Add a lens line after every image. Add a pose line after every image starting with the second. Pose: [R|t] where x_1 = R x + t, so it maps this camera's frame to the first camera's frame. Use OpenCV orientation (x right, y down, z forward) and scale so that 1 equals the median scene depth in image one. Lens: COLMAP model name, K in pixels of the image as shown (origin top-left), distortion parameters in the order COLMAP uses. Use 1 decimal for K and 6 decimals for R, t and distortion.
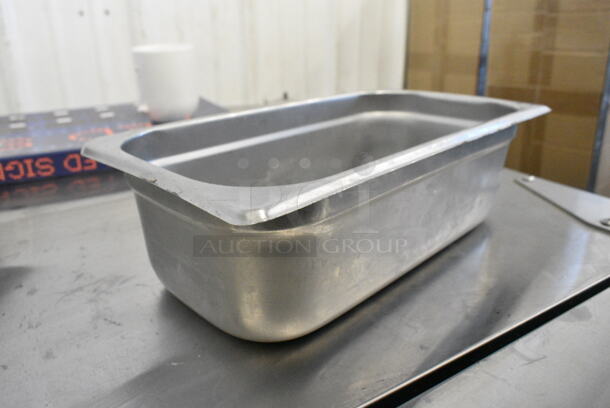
lens RADIAL K [[451.0, 0, 304.8], [0, 451.0, 196.8], [0, 0, 1]] dist [-0.032201, 0.007421]
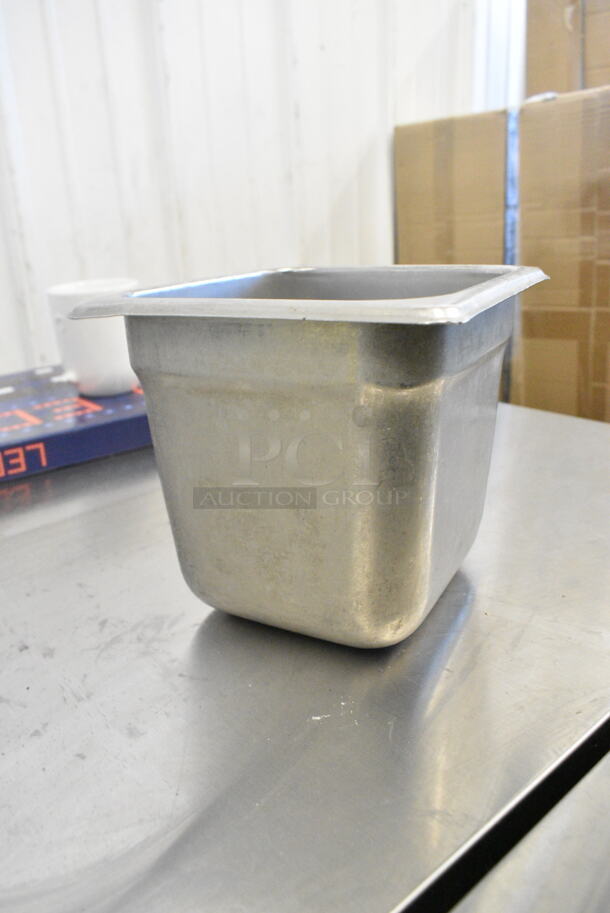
lens RADIAL K [[675.0, 0, 290.6], [0, 675.0, 476.6], [0, 0, 1]] dist [-0.032201, 0.007421]
pose [[0.988502, -0.090228, 0.121338, -0.167452], [0.092395, 0.995646, -0.012337, -0.004698], [-0.119697, 0.023406, 0.992535, -0.038453]]
